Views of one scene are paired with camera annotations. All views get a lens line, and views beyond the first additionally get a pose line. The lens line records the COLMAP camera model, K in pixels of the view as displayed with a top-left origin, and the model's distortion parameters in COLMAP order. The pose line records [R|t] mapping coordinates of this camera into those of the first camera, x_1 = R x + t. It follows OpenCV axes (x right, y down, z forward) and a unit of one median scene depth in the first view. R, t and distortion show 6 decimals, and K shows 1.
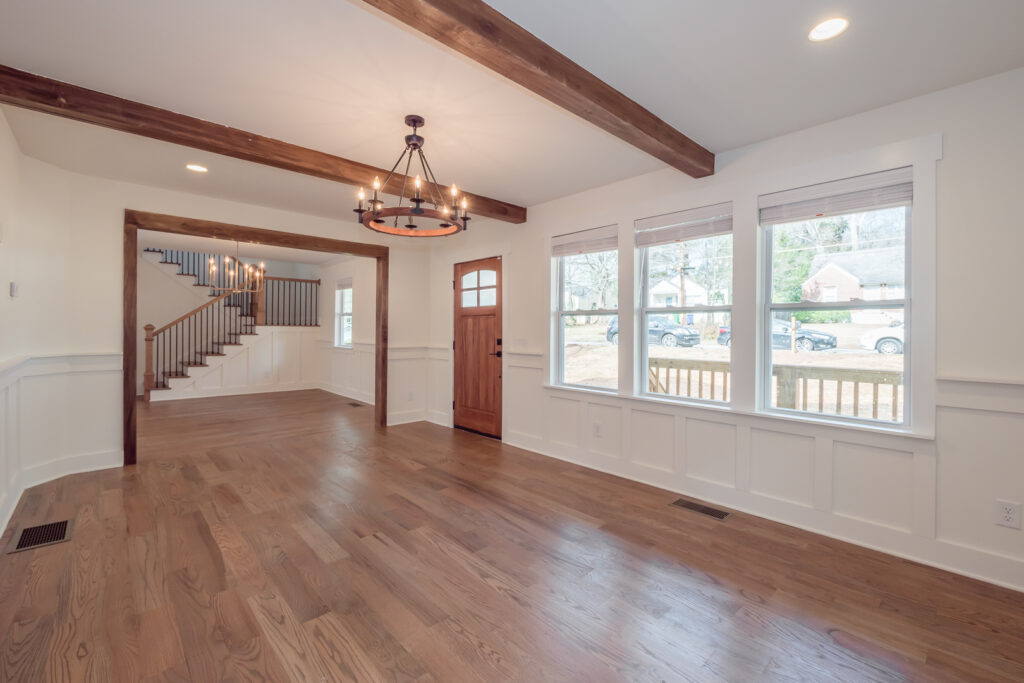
lens RADIAL K [[433.2, 0, 512.0], [0, 433.2, 330.0], [0, 0, 1]] dist [-0.008976, 0.001037]
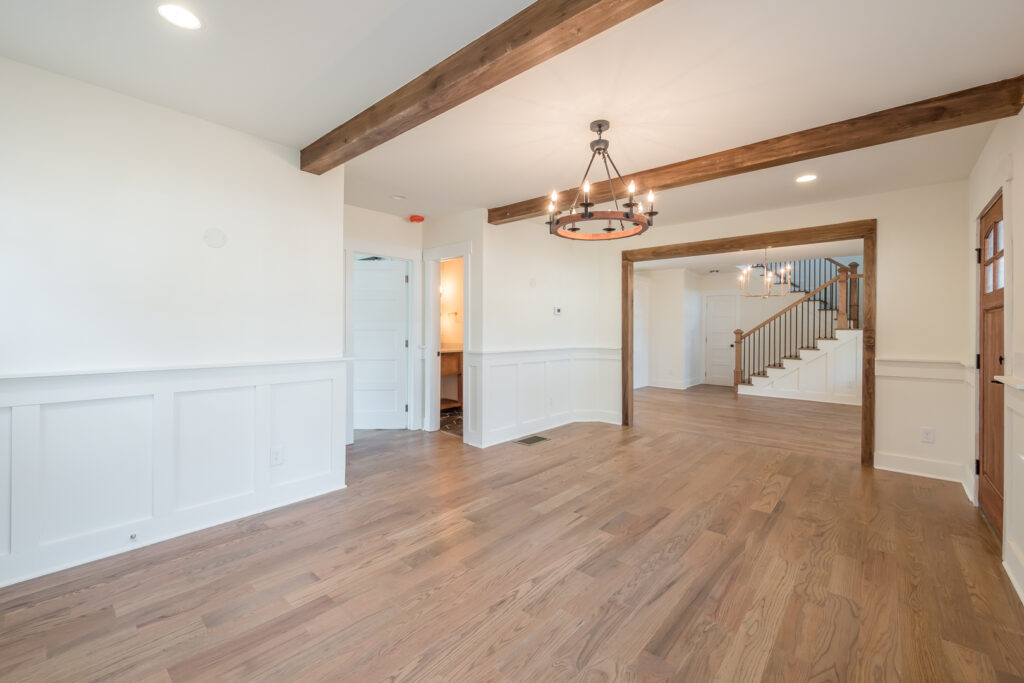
lens RADIAL K [[425.9, 0, 516.9], [0, 425.9, 331.4], [0, 0, 1]] dist [0.002329, 0.000650]
pose [[0.106035, -0.002937, -0.994358, 0.588169], [-0.007356, 0.999966, -0.003738, 0.003677], [0.994335, 0.007711, 0.106009, 0.556463]]
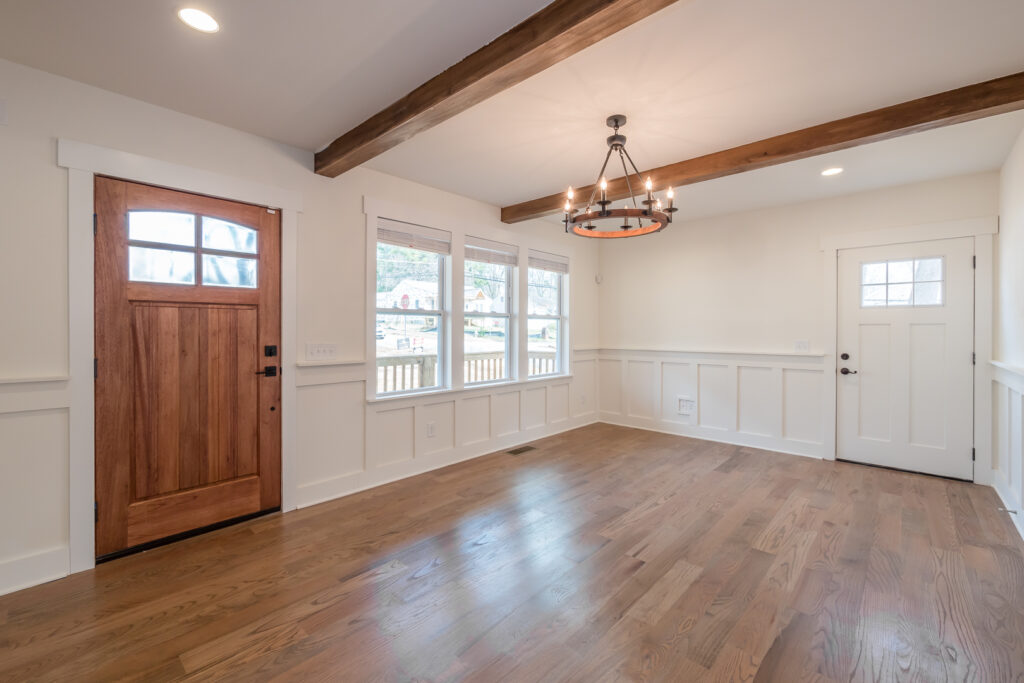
lens RADIAL K [[433.2, 0, 512.0], [0, 433.2, 330.0], [0, 0, 1]] dist [-0.008976, 0.001037]
pose [[-0.072132, -0.006293, 0.997375, -0.944399], [-0.001936, 0.999979, 0.006169, -0.008402], [-0.997393, -0.001485, -0.072143, 1.031950]]
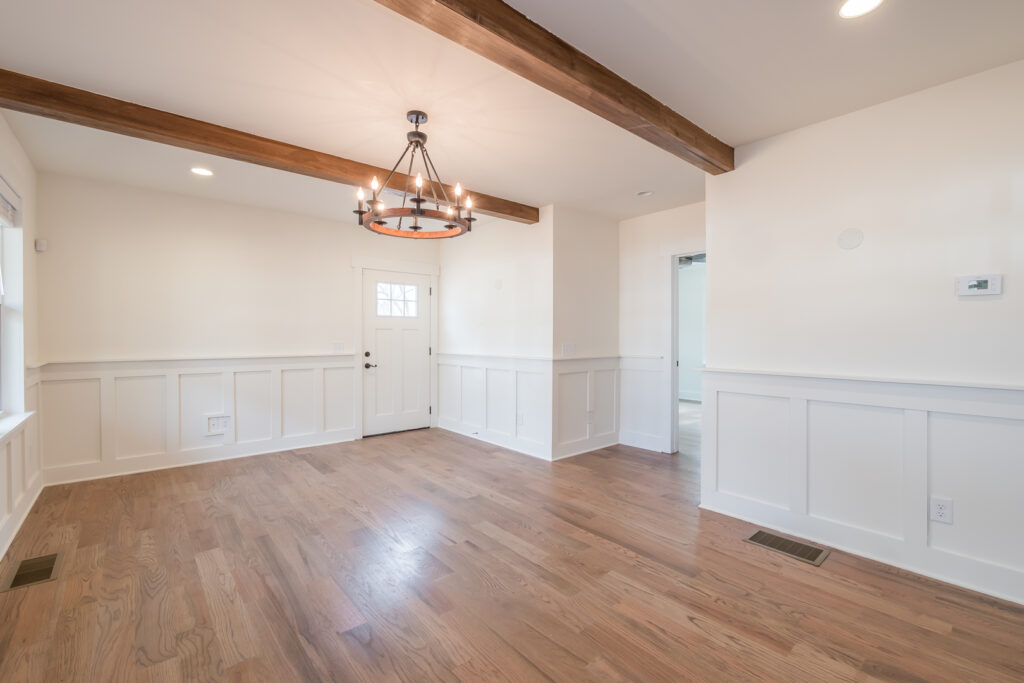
lens RADIAL K [[441.6, 0, 512.0], [0, 441.6, 341.5], [0, 0, 1]] dist [0.000436, -0.000115]
pose [[-0.998900, -0.011840, 0.045373, -0.381474], [-0.011124, 0.999810, 0.015994, -0.003759], [-0.045554, 0.015471, -0.998842, 1.556410]]
